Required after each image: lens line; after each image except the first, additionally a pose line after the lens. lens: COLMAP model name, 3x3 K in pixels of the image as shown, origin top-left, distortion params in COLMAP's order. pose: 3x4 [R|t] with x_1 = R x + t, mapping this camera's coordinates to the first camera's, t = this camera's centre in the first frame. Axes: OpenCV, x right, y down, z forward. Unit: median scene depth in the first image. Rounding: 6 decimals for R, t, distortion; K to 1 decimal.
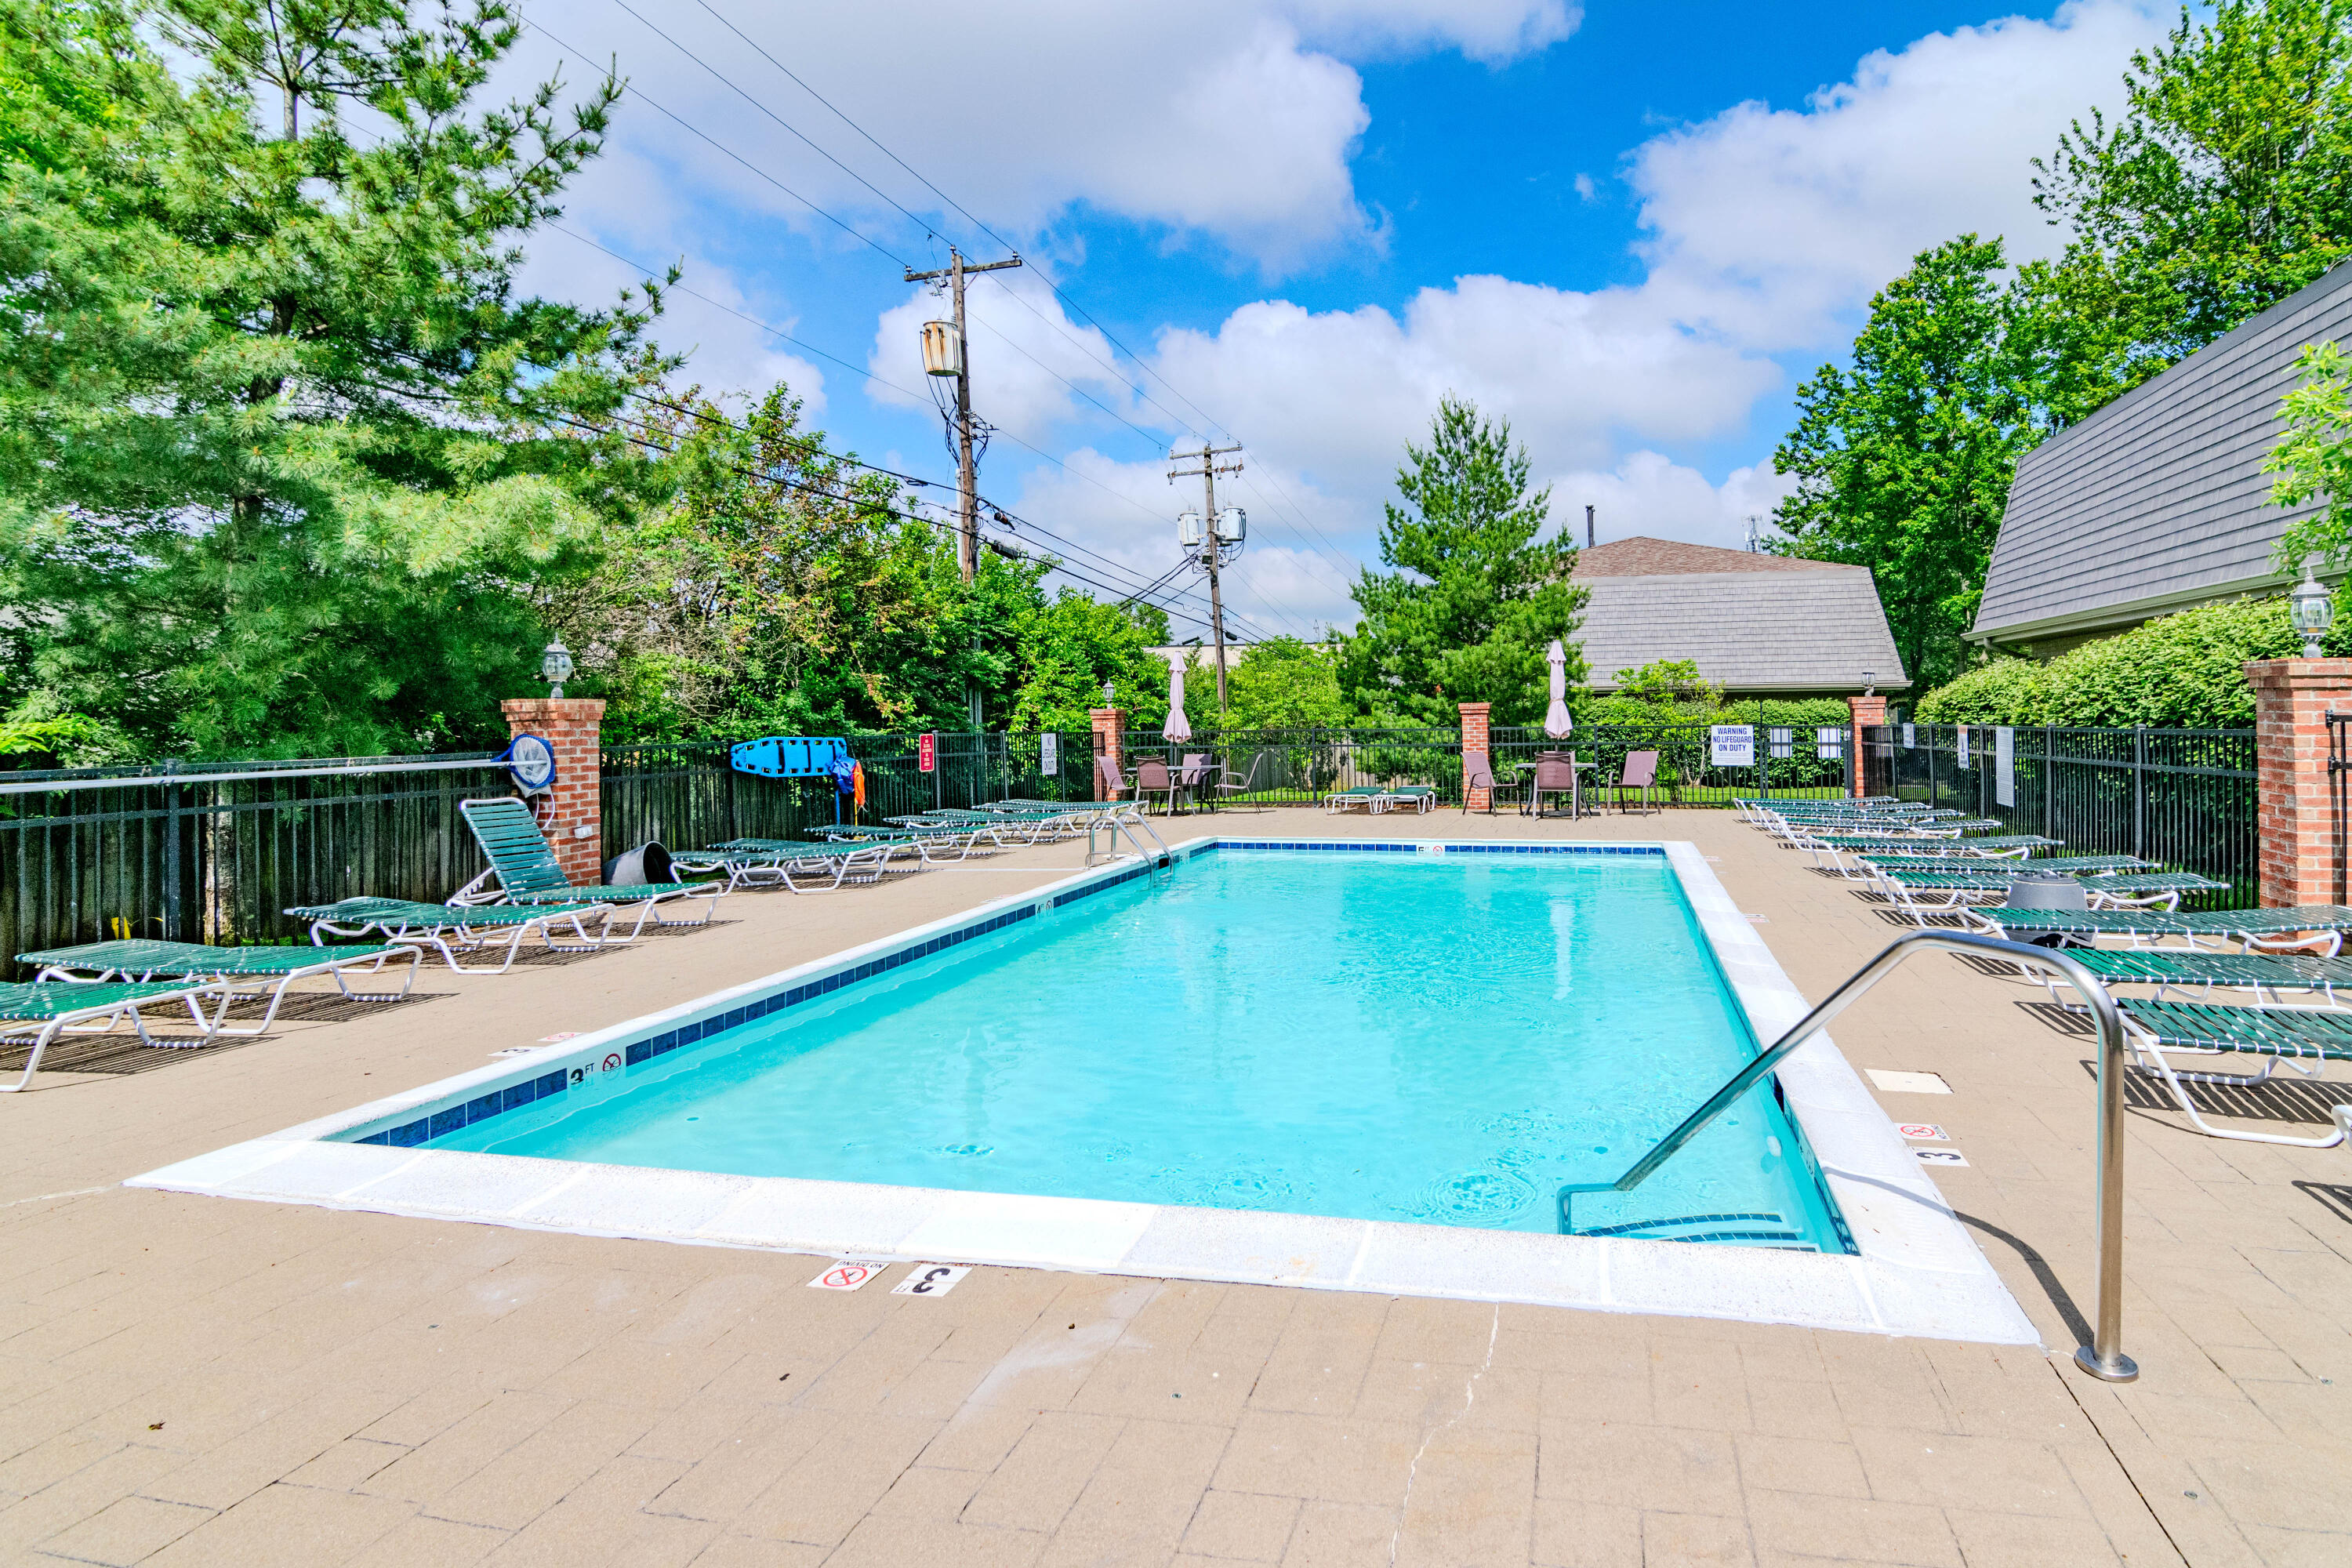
lens RADIAL K [[1114.7, 0, 1390.0], [0, 1114.7, 674.7], [0, 0, 1]] dist [-0.003428, -0.000919]
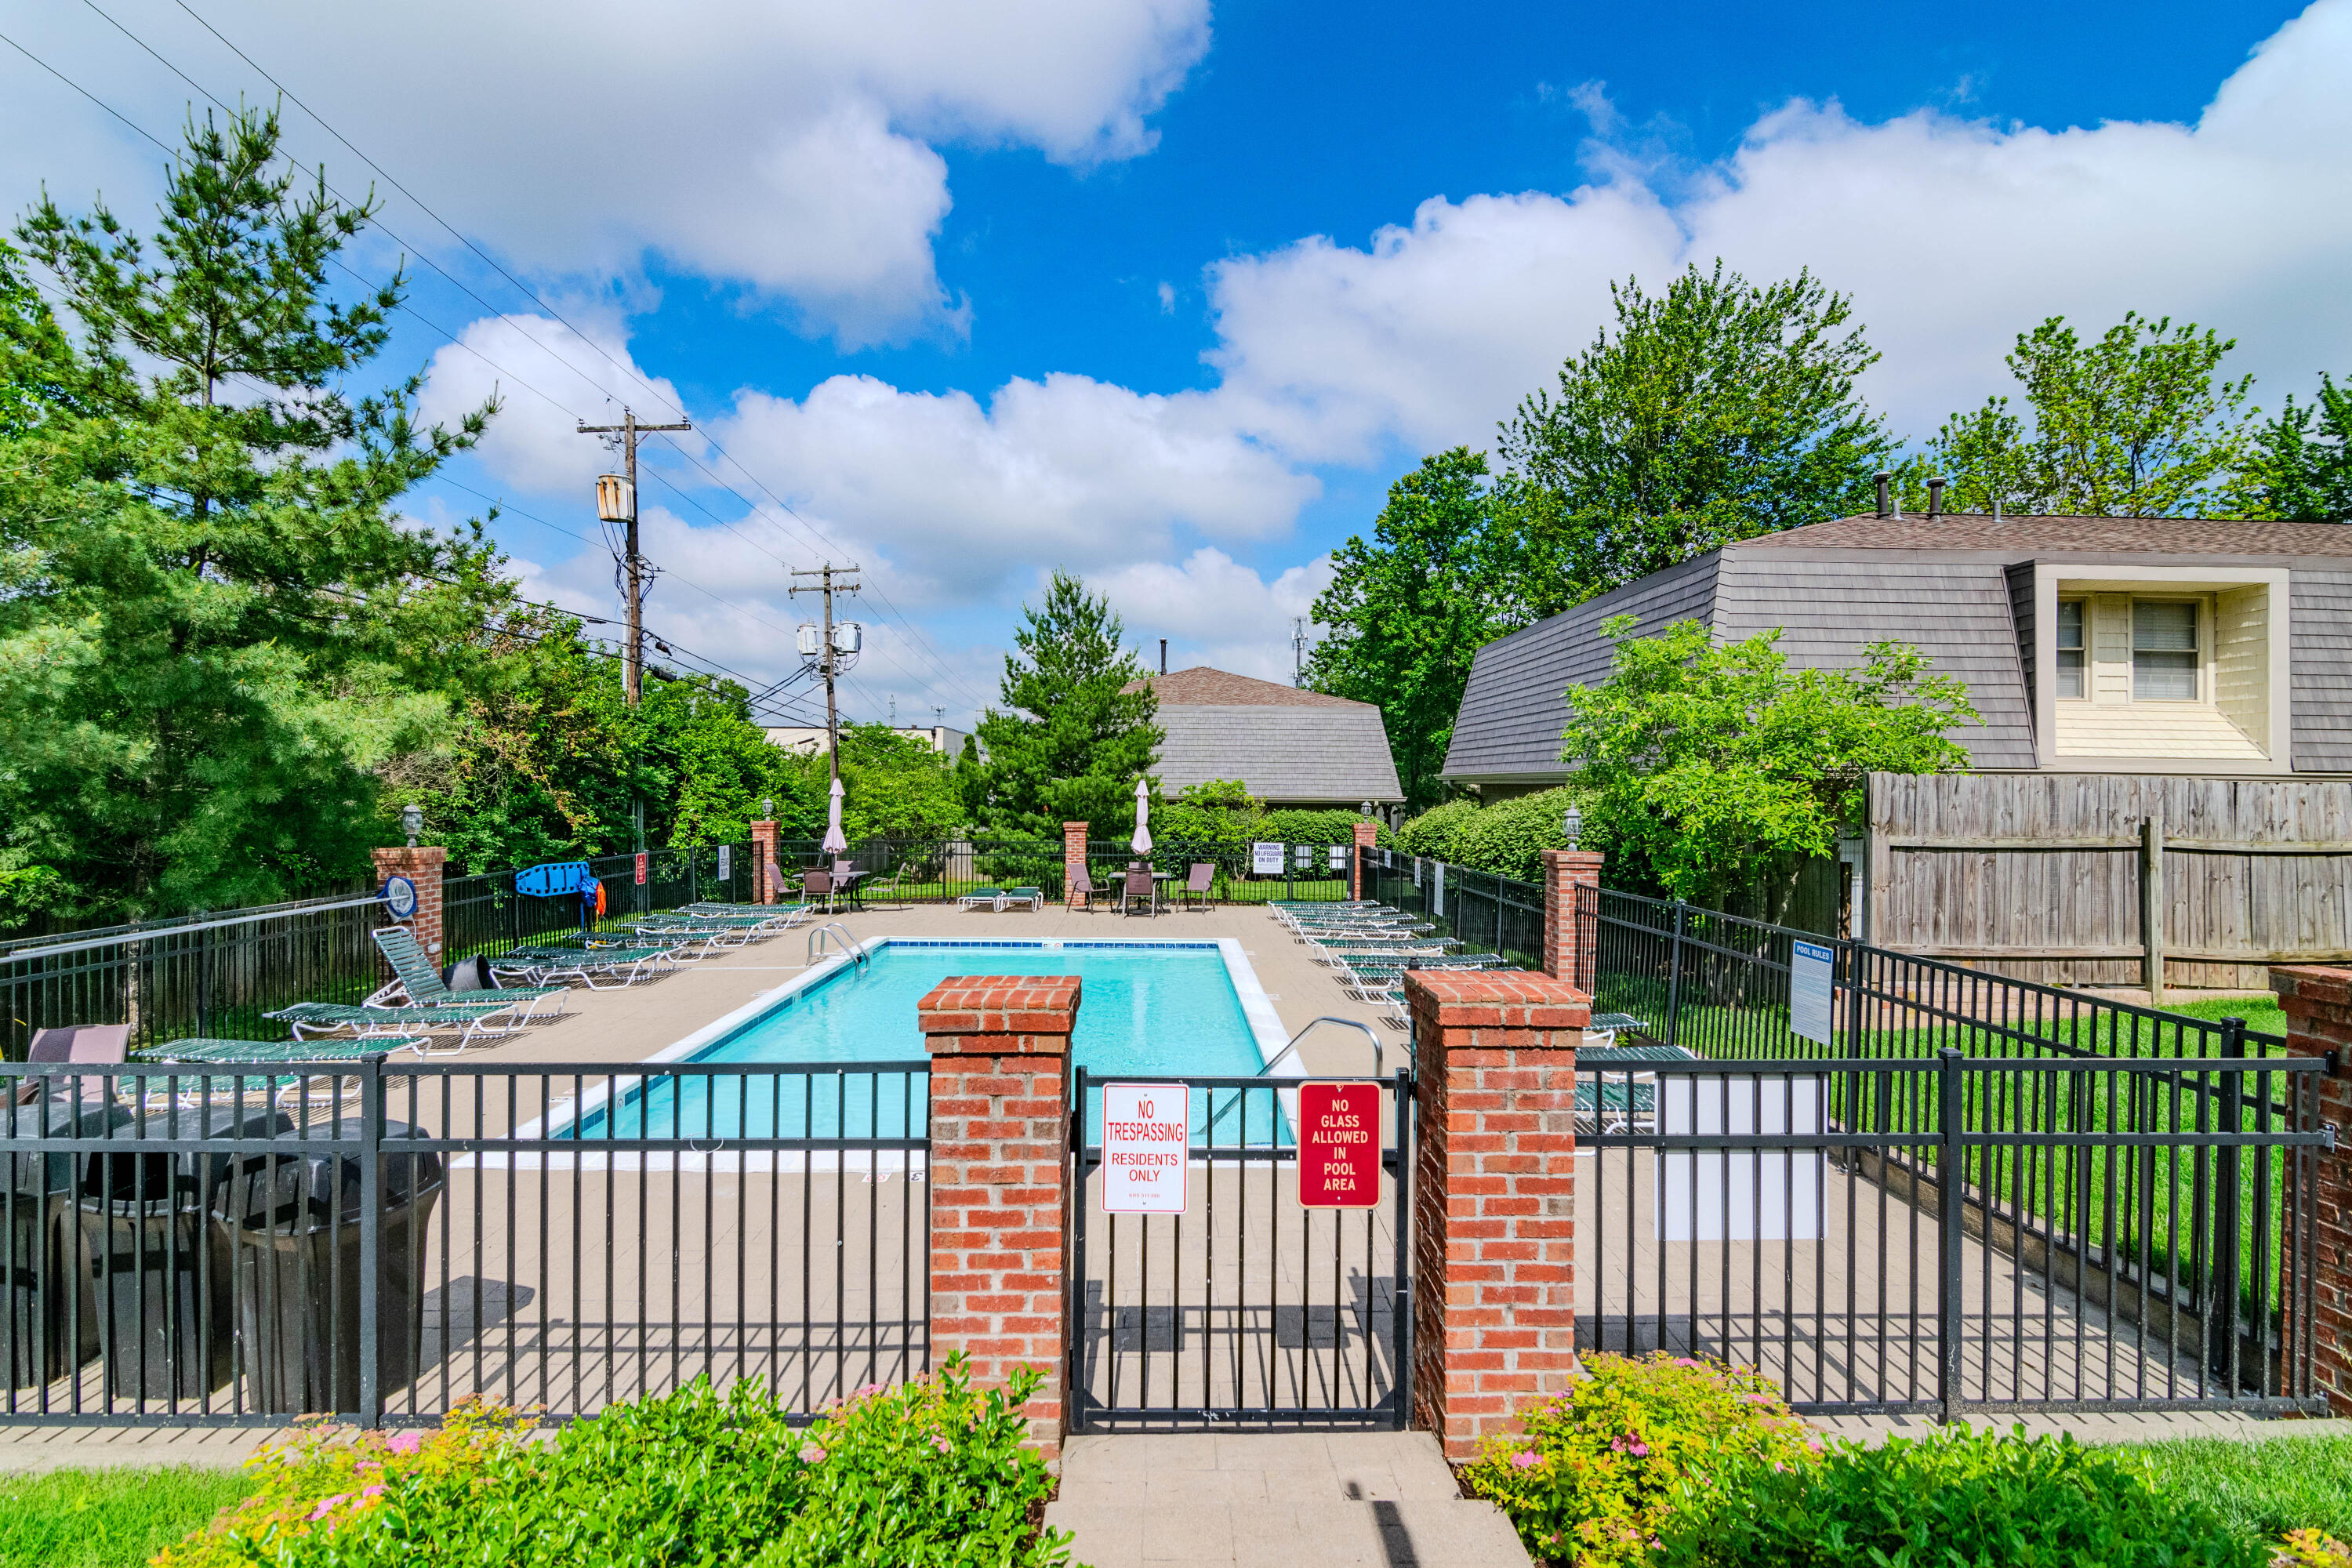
lens RADIAL K [[1057.2, 0, 1203.7], [0, 1057.2, 748.4], [0, 0, 1]] dist [-0.001856, -0.000739]
pose [[0.973391, 0.033810, 0.226643, -0.054942], [-0.033700, 0.999423, -0.004355, -0.055180], [-0.226659, -0.003399, 0.973968, -0.196963]]
